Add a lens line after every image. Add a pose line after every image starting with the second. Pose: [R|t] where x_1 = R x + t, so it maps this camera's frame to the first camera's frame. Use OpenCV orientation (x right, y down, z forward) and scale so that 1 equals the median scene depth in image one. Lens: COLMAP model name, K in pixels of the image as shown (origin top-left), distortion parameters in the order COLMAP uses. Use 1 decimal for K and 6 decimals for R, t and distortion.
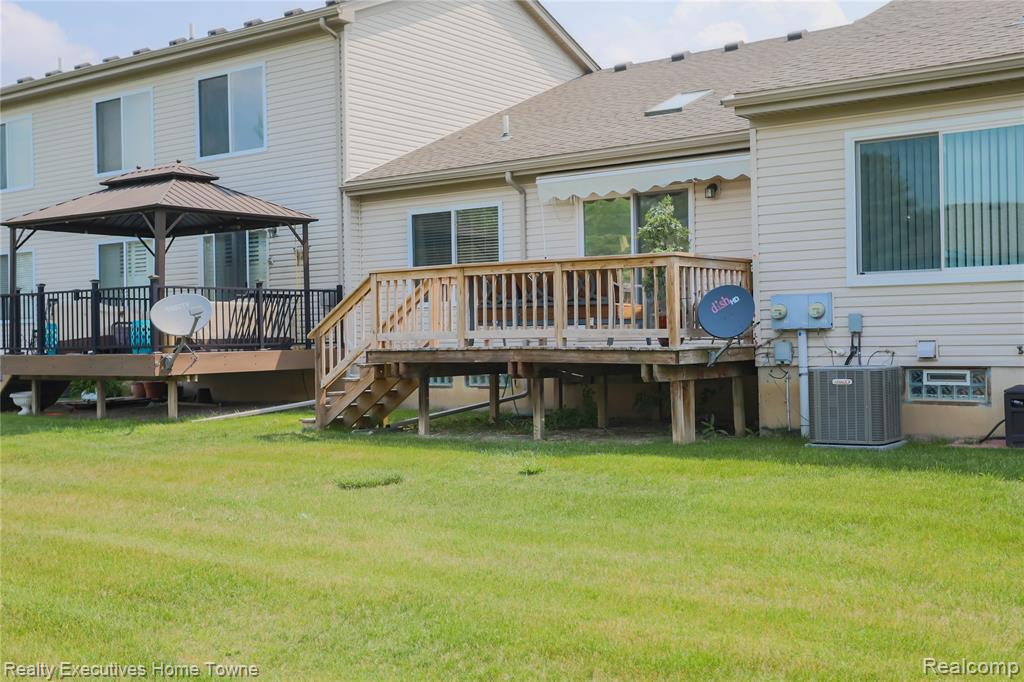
lens RADIAL K [[1147.8, 0, 512.0], [0, 1147.8, 341.0], [0, 0, 1]] dist [-0.006339, -0.025239]
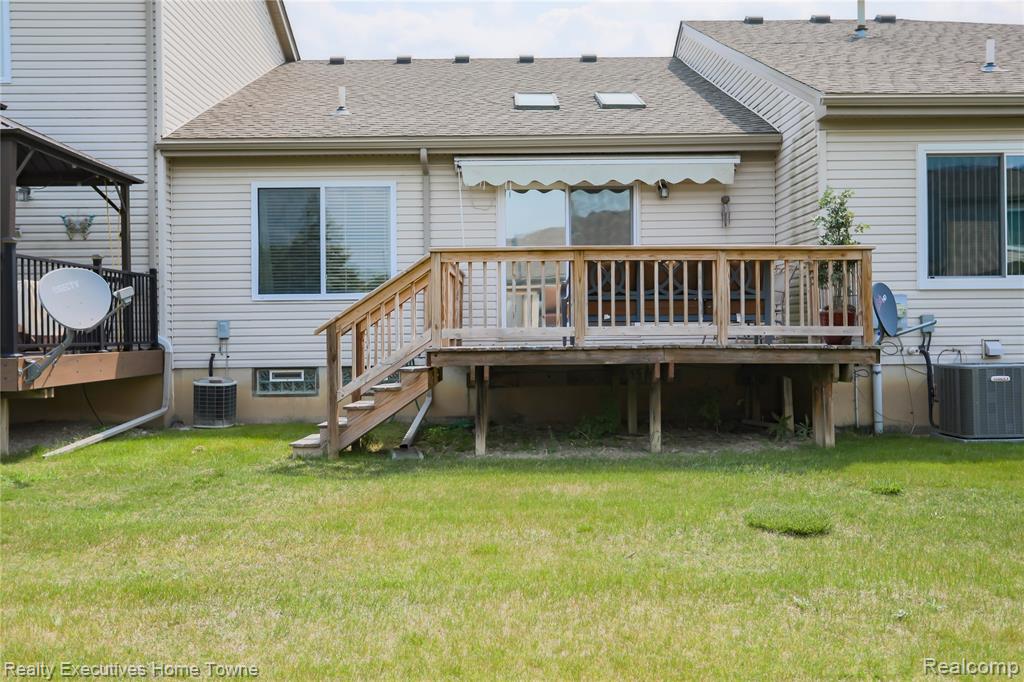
lens RADIAL K [[961.4, 0, 512.0], [0, 961.4, 341.0], [0, 0, 1]] dist [-0.005174, 0.007722]
pose [[0.797057, 0.004405, 0.603888, -0.491264], [-0.001368, 0.999984, -0.005489, 0.005392], [-0.603902, 0.003549, 0.797050, 0.463868]]
